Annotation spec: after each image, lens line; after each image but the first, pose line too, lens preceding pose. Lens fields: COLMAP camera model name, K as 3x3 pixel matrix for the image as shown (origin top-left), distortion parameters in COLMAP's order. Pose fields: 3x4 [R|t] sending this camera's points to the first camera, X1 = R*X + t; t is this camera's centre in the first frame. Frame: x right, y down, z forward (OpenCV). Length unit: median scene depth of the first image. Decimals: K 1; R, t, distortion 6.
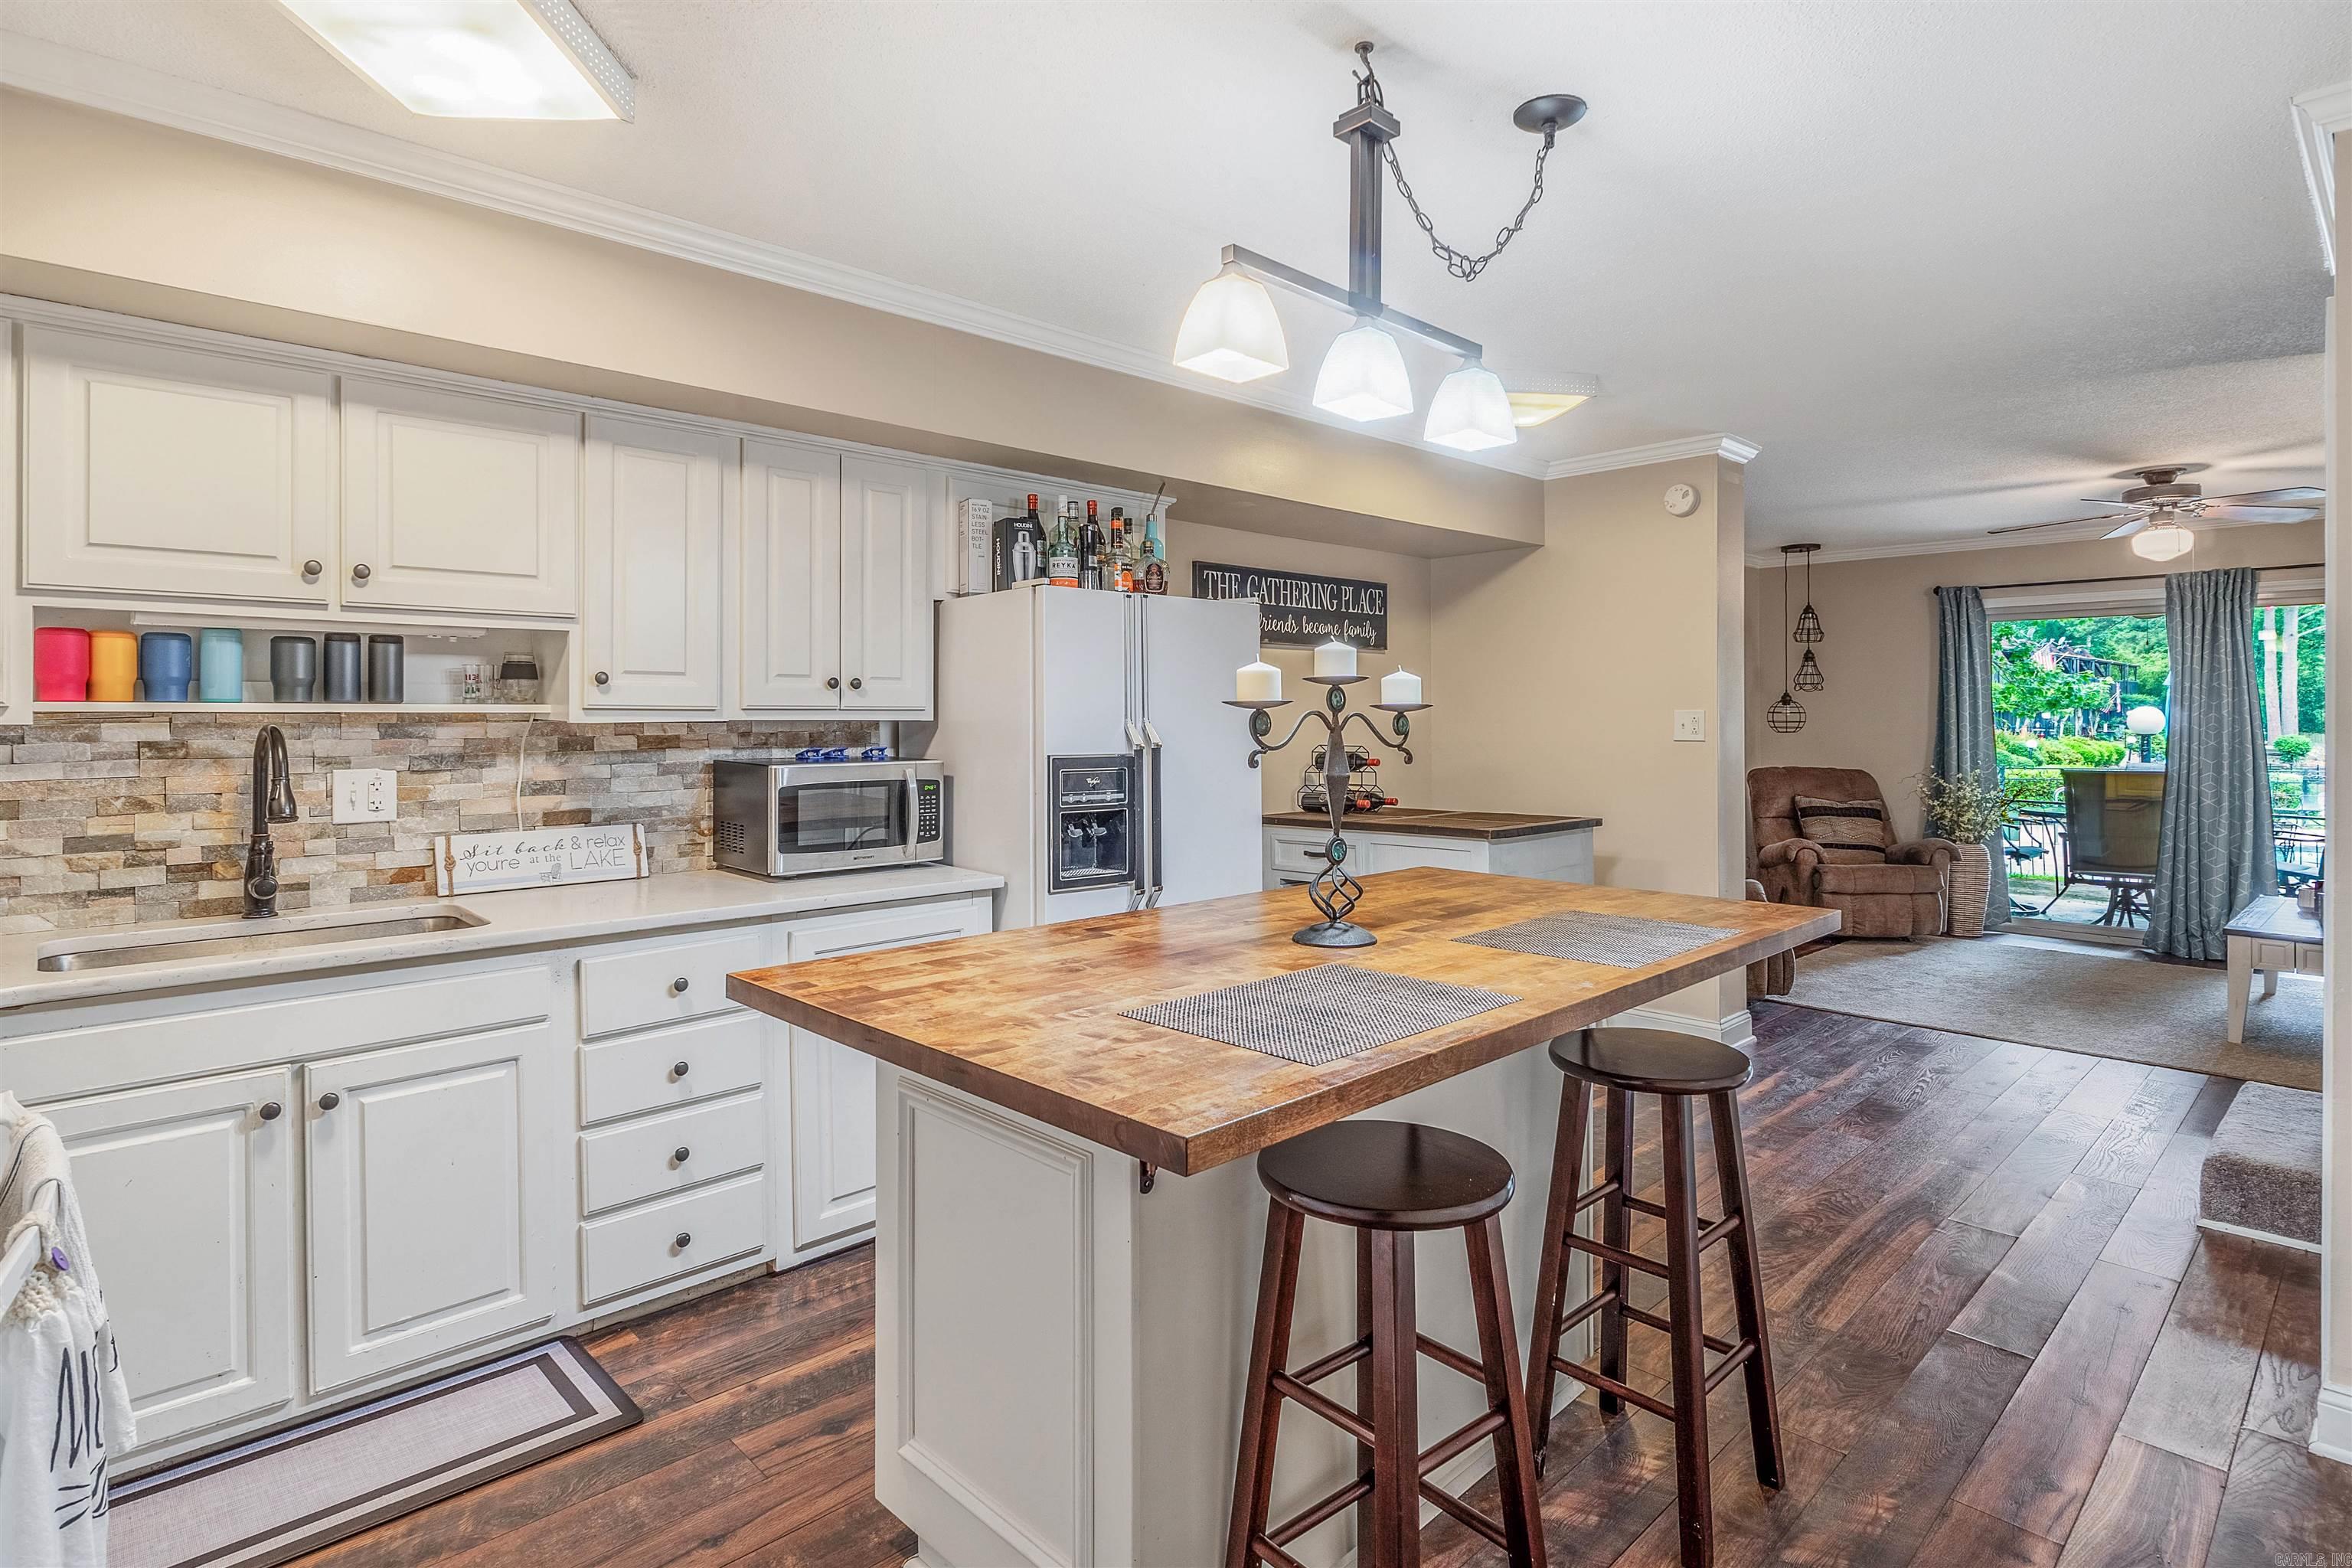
lens RADIAL K [[1202.9, 0, 1171.9], [0, 1202.9, 717.5], [0, 0, 1]] dist [-0.003262, -0.001476]
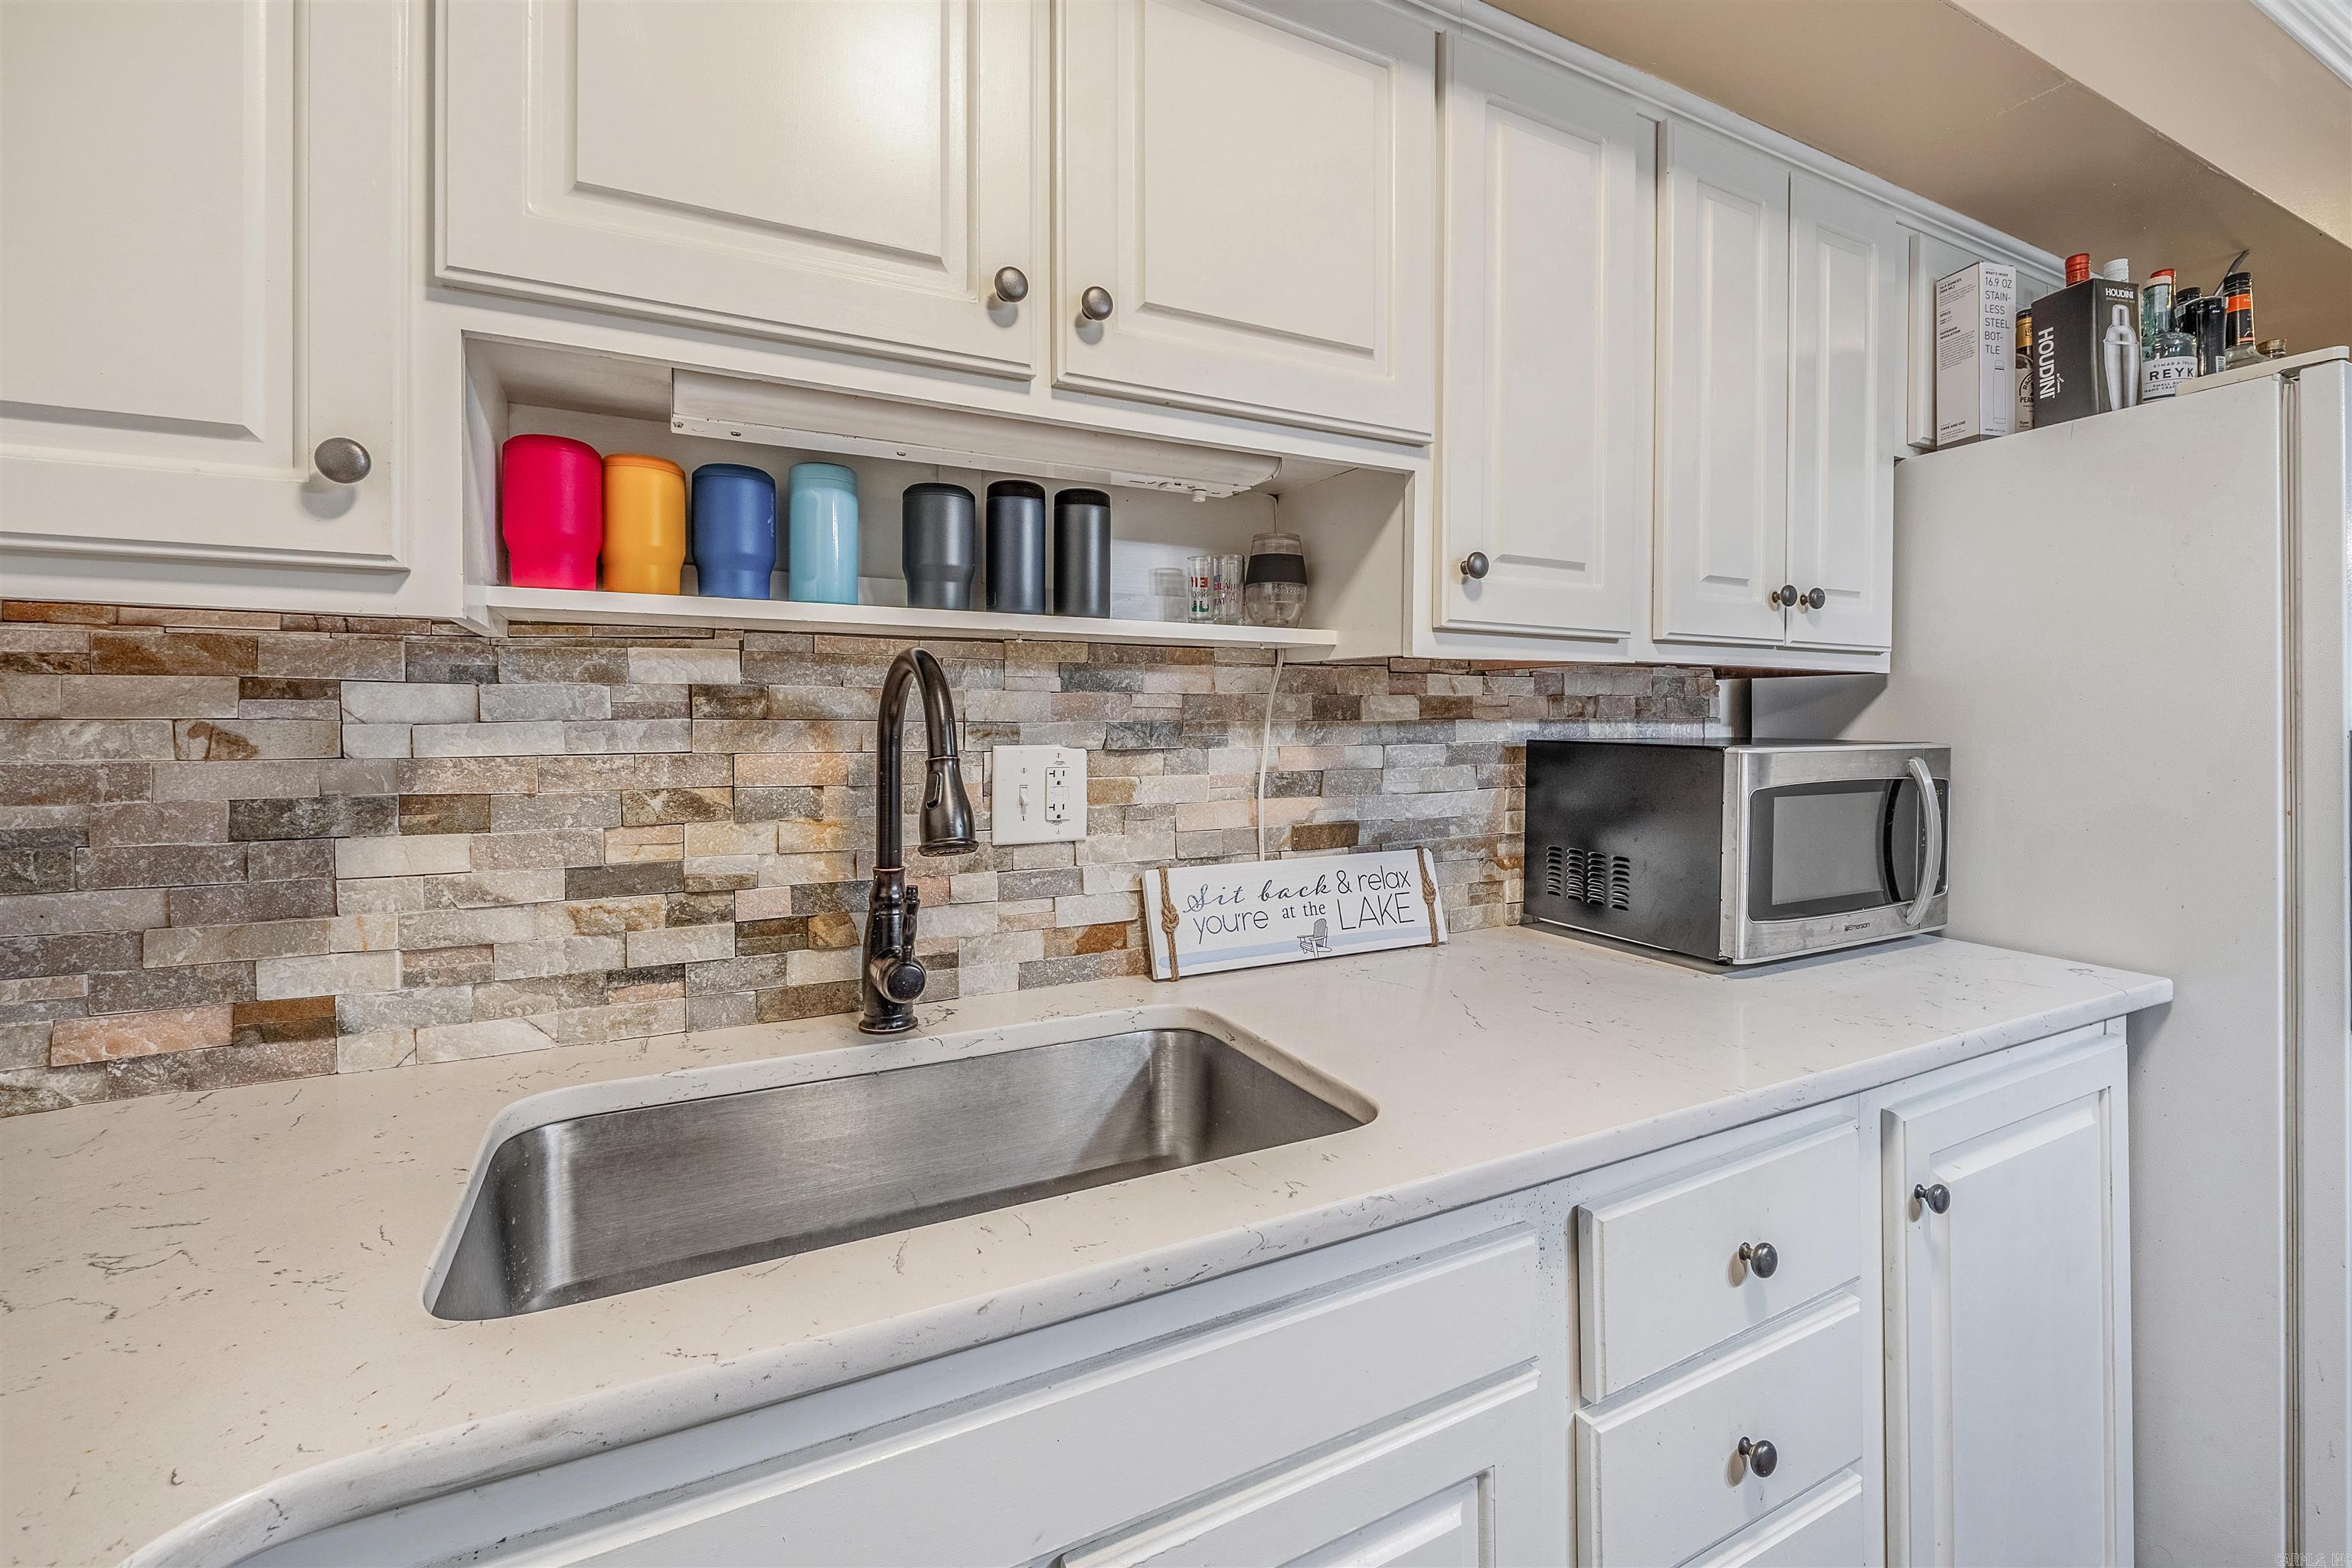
lens RADIAL K [[1002.0, 0, 1176.0], [0, 1002.0, 735.1], [0, 0, 1]] dist [-0.003781, -0.000851]
pose [[0.959465, 0.004257, -0.281794, -0.493385], [-0.001583, 0.999952, 0.009716, 0.034518], [0.281822, -0.008876, 0.959426, 0.590430]]
